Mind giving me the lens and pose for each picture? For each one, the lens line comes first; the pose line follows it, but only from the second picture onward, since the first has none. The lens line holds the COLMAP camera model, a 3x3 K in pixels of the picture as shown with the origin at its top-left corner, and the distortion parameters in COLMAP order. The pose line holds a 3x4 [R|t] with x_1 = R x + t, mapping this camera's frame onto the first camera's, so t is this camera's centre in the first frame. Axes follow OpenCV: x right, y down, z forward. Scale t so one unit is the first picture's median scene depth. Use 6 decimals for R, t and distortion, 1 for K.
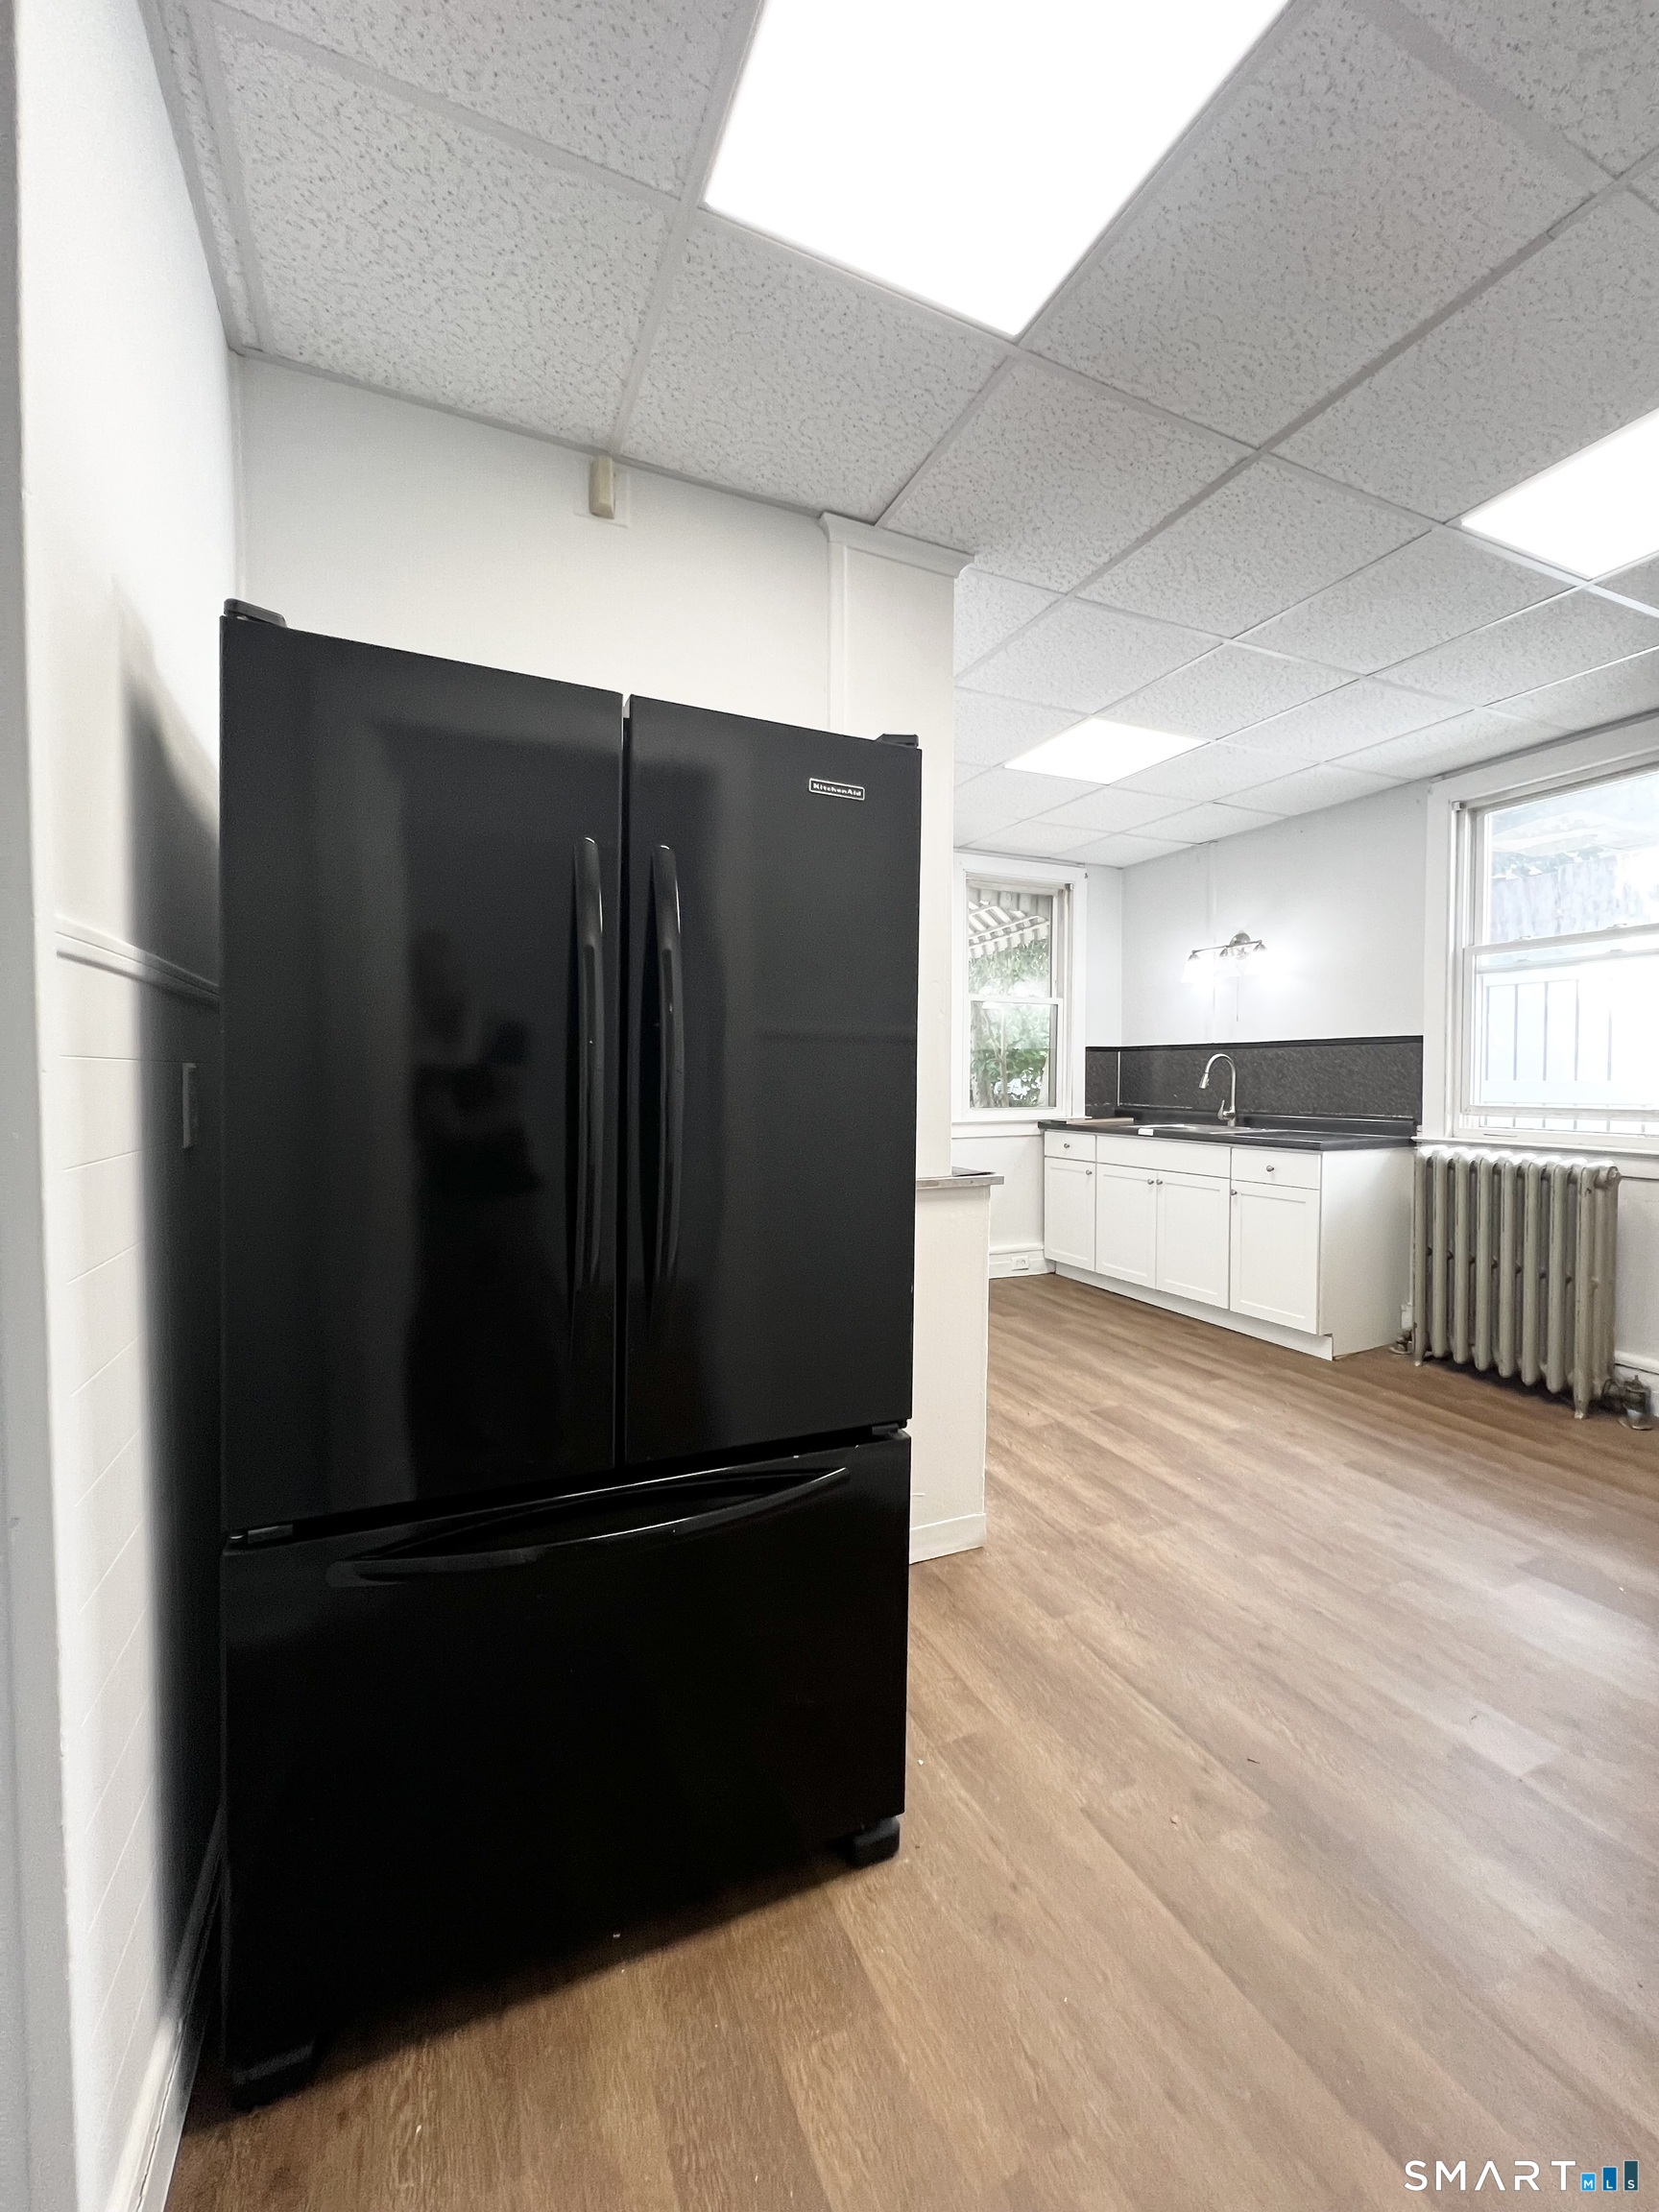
lens RADIAL K [[886.6, 0, 829.3], [0, 886.6, 1096.9], [0, 0, 1]] dist [-0.004449, 0.000123]
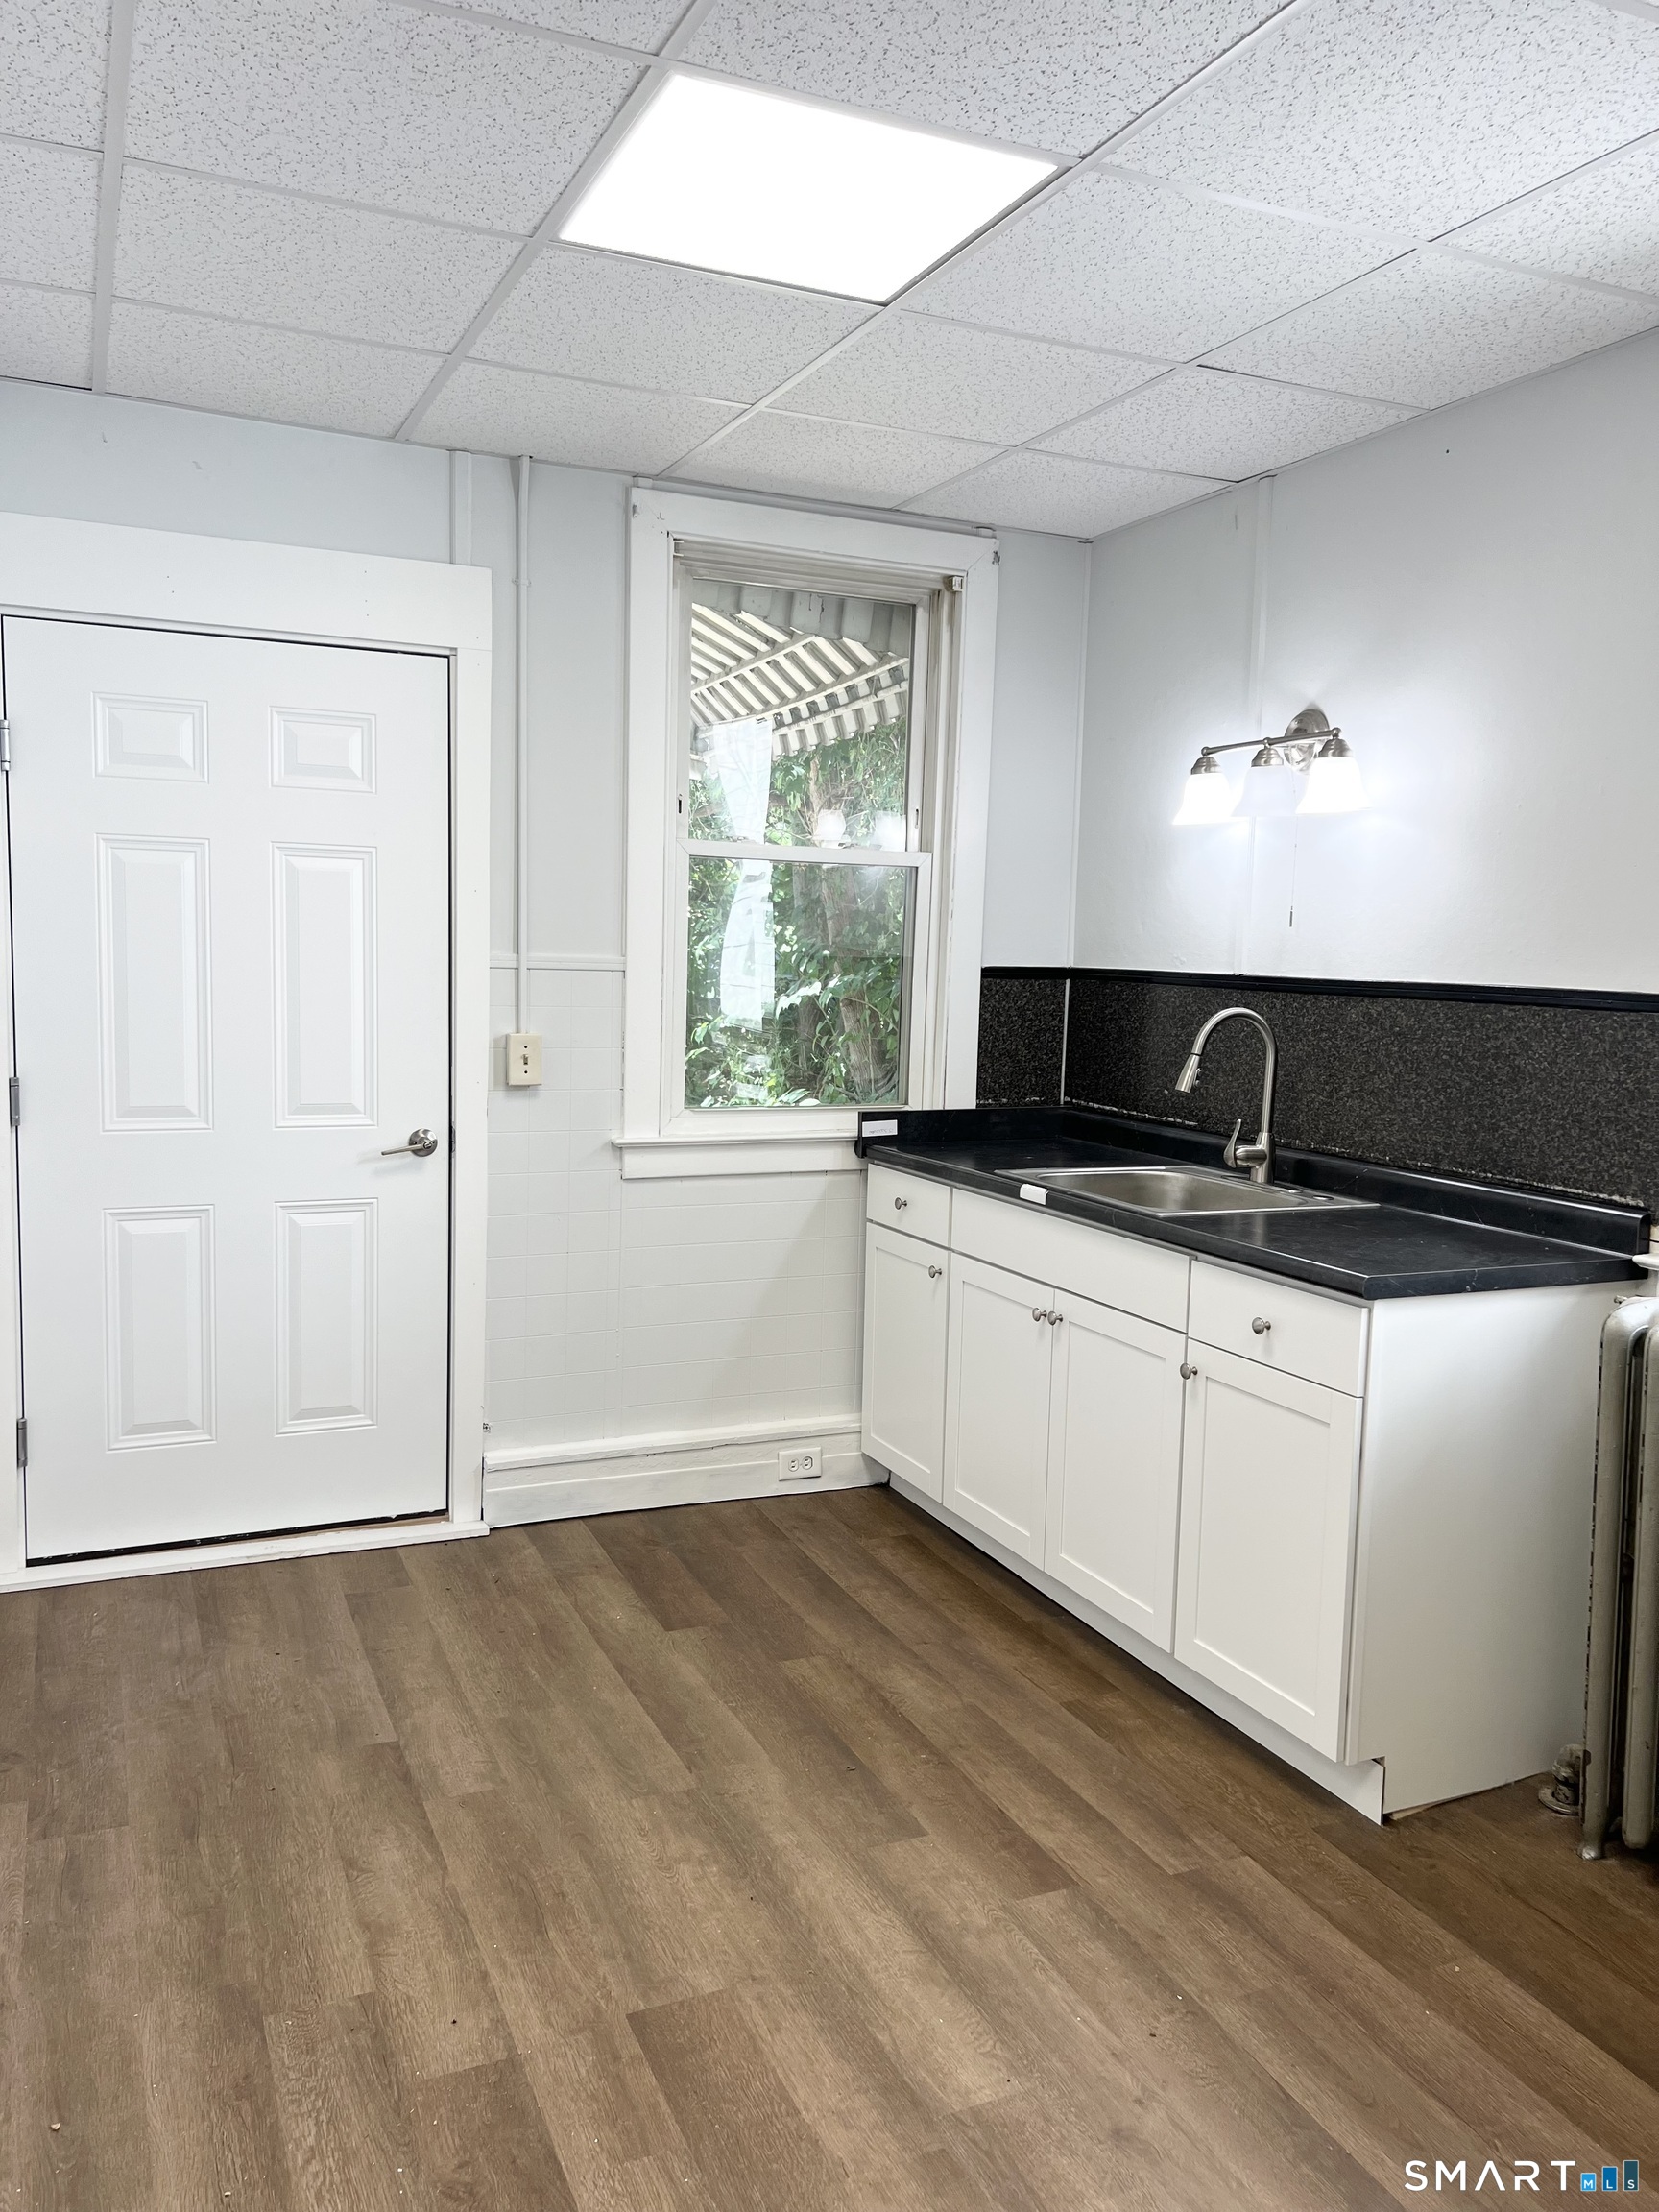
lens RADIAL K [[1652.5, 0, 828.4], [0, 1652.5, 1099.3], [0, 0, 1]] dist [0.030332, -0.039149]
pose [[0.999508, 0.031369, 0.000030, 0.309546], [-0.031299, 0.997202, 0.067882, -0.063627], [0.002100, -0.067850, 0.997693, 0.283158]]
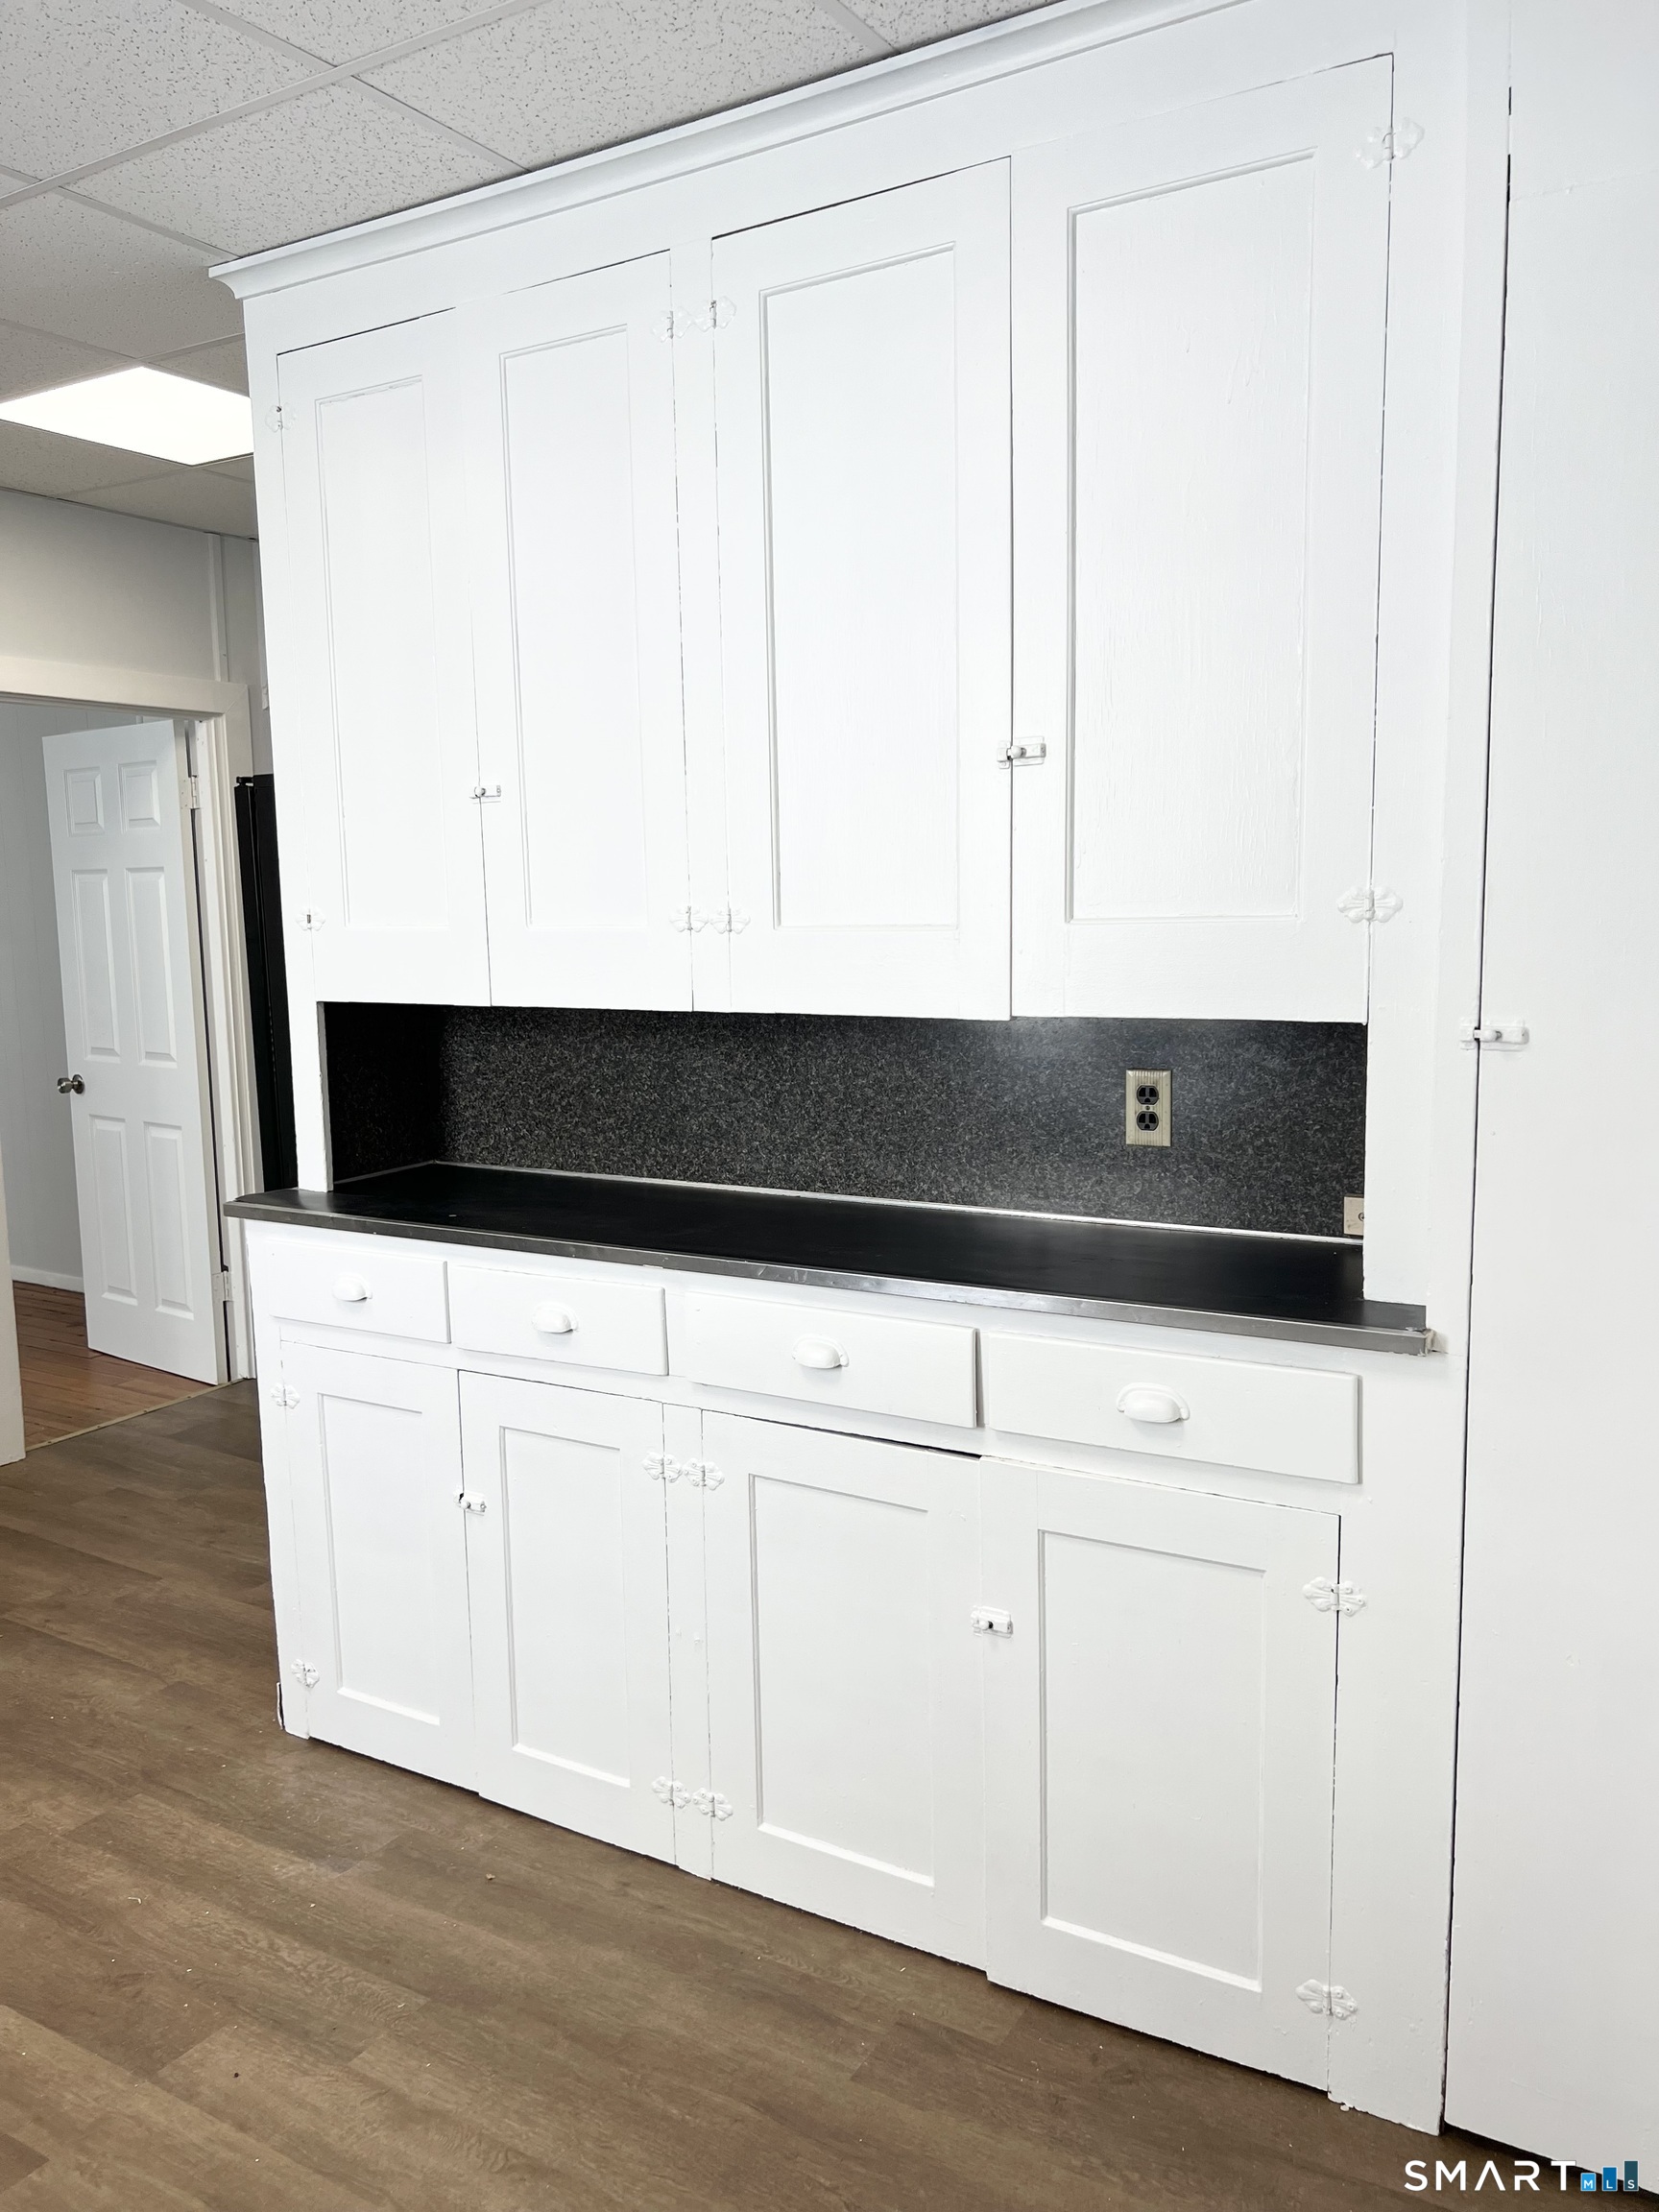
lens RADIAL K [[1652.5, 0, 835.8], [0, 1652.5, 1098.5], [0, 0, 1]] dist [0.030332, -0.039149]
pose [[-0.822005, 0.093369, -0.561774, 0.306479], [0.004636, 0.987532, 0.157348, -0.109242], [0.569462, 0.126737, -0.812189, 1.366381]]
